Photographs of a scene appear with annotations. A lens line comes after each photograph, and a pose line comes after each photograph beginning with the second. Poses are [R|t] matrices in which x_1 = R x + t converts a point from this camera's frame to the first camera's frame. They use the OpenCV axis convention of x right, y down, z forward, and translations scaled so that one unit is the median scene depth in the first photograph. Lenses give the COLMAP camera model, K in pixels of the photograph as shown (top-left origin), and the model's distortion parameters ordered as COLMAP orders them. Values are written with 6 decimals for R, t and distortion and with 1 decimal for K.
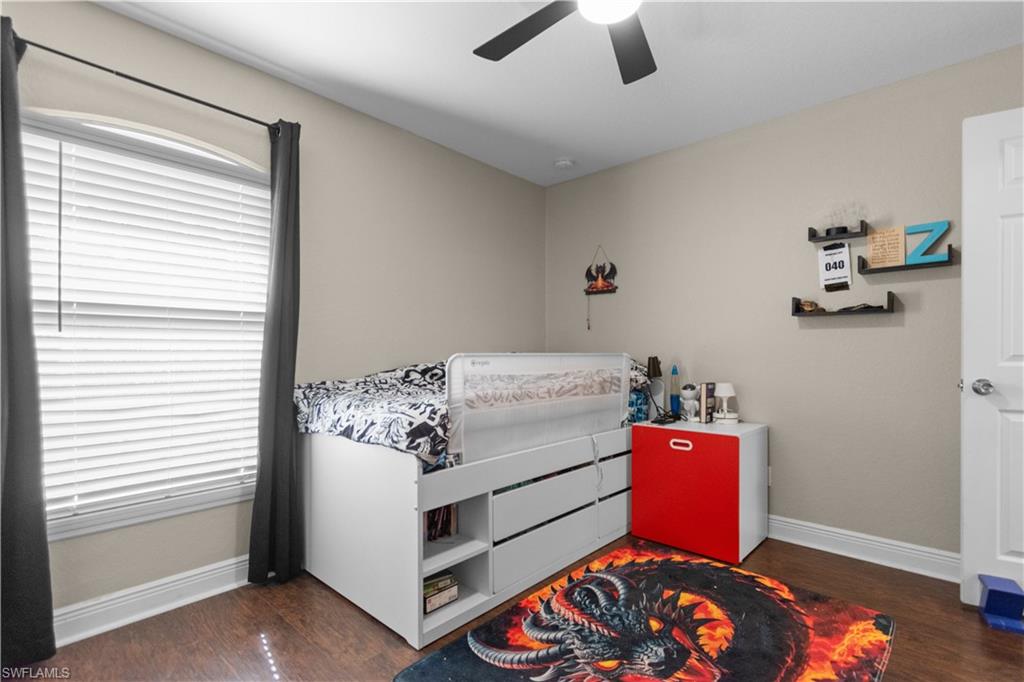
lens RADIAL K [[466.8, 0, 525.0], [0, 466.8, 357.7], [0, 0, 1]] dist [0.001546, -0.001558]
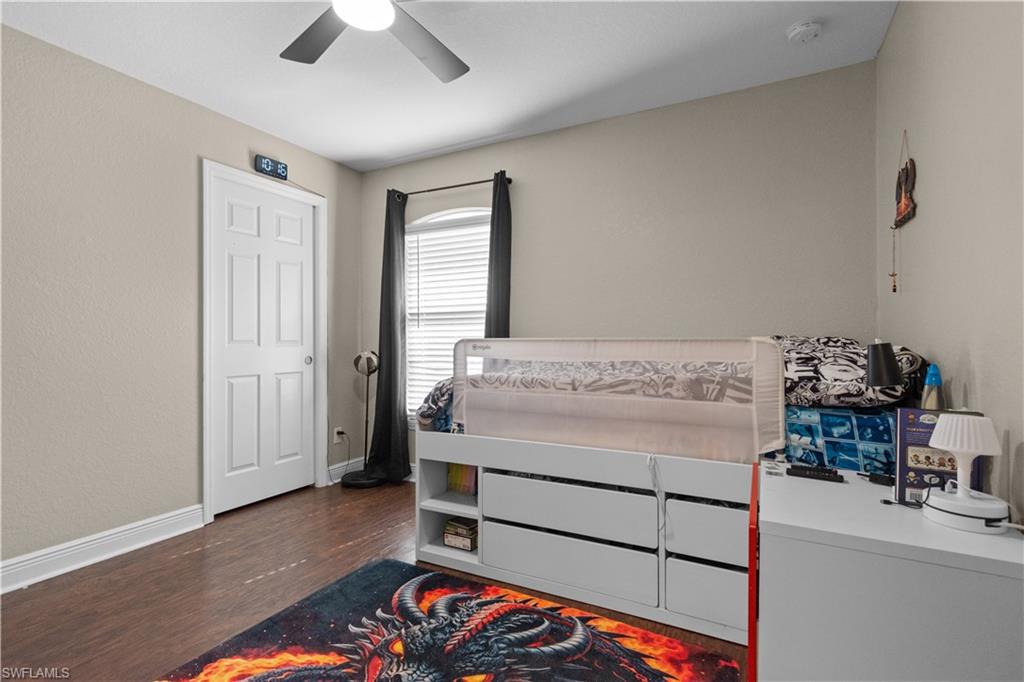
lens RADIAL K [[466.8, 0, 513.3], [0, 466.8, 338.6], [0, 0, 1]] dist [0.001546, -0.001558]
pose [[0.266204, -0.000188, -0.963917, 0.959572], [-0.003327, 0.999994, -0.001114, -0.007746], [0.963911, 0.003504, 0.266202, 0.764495]]
